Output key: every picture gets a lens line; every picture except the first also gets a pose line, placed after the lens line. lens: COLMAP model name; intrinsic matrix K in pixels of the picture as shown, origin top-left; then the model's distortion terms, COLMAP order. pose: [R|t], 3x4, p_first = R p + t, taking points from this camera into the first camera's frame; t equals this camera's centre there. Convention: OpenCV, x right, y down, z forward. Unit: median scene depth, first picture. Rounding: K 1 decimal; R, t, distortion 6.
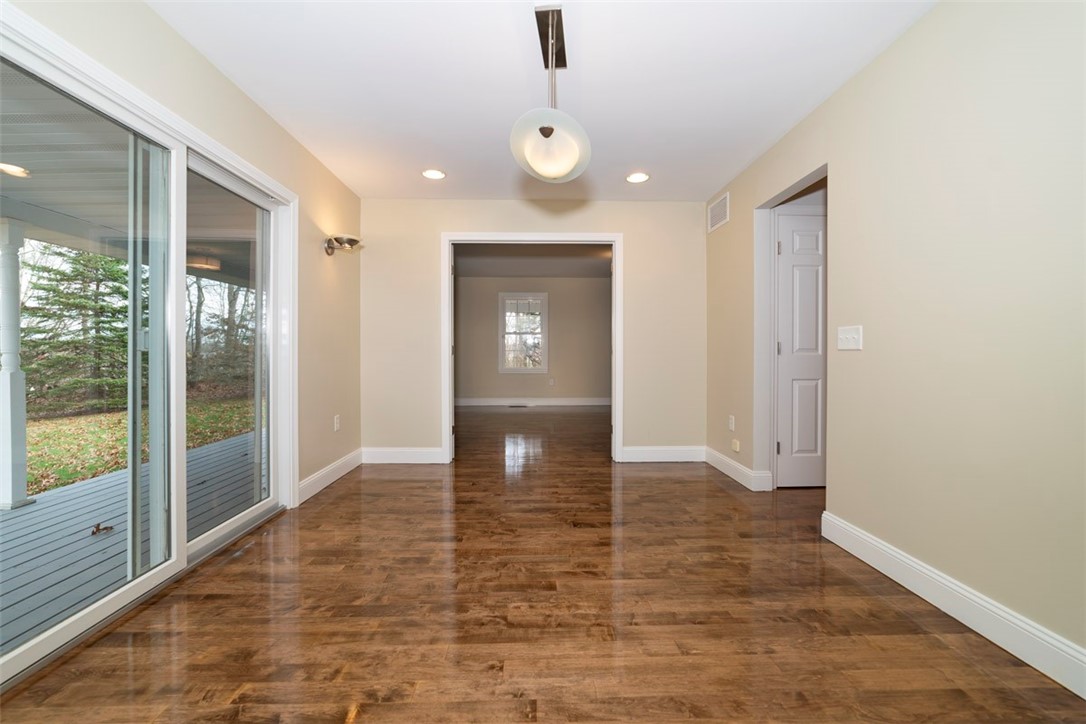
lens RADIAL K [[444.3, 0, 543.8], [0, 444.3, 351.3], [0, 0, 1]] dist [-0.001130, -0.000059]
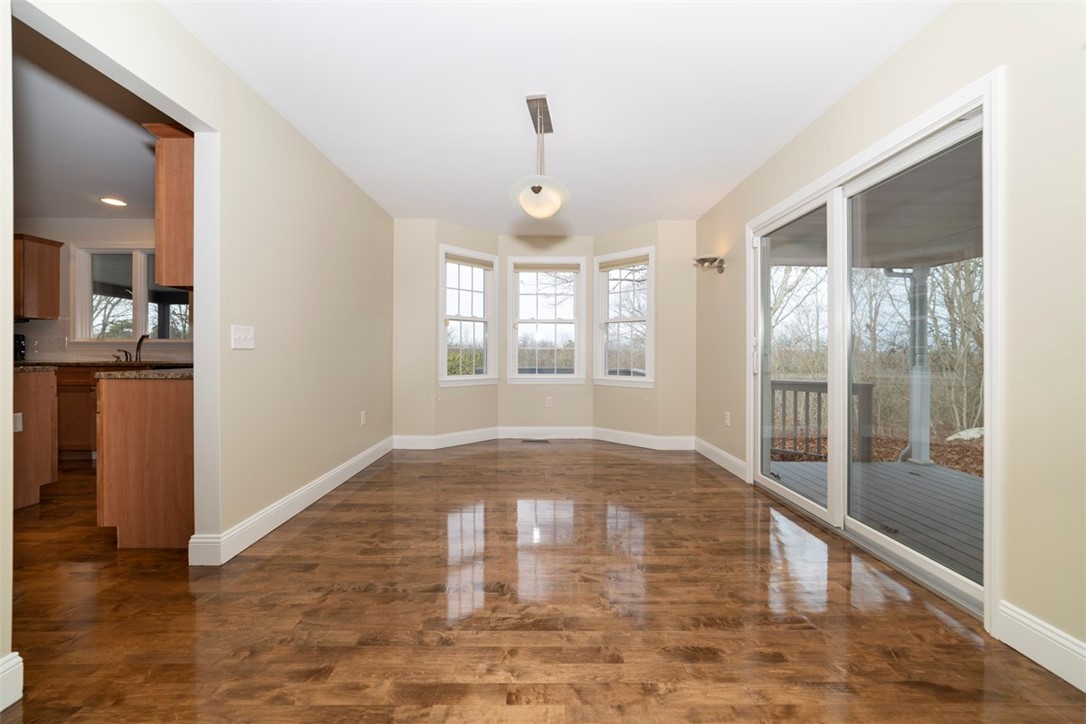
lens RADIAL K [[444.3, 0, 543.8], [0, 444.3, 351.3], [0, 0, 1]] dist [-0.001130, -0.000059]
pose [[-0.999780, -0.004627, 0.020455, -0.014372], [-0.004649, 0.999989, -0.001012, -0.000541], [-0.020450, -0.001106, -0.999790, 2.075258]]
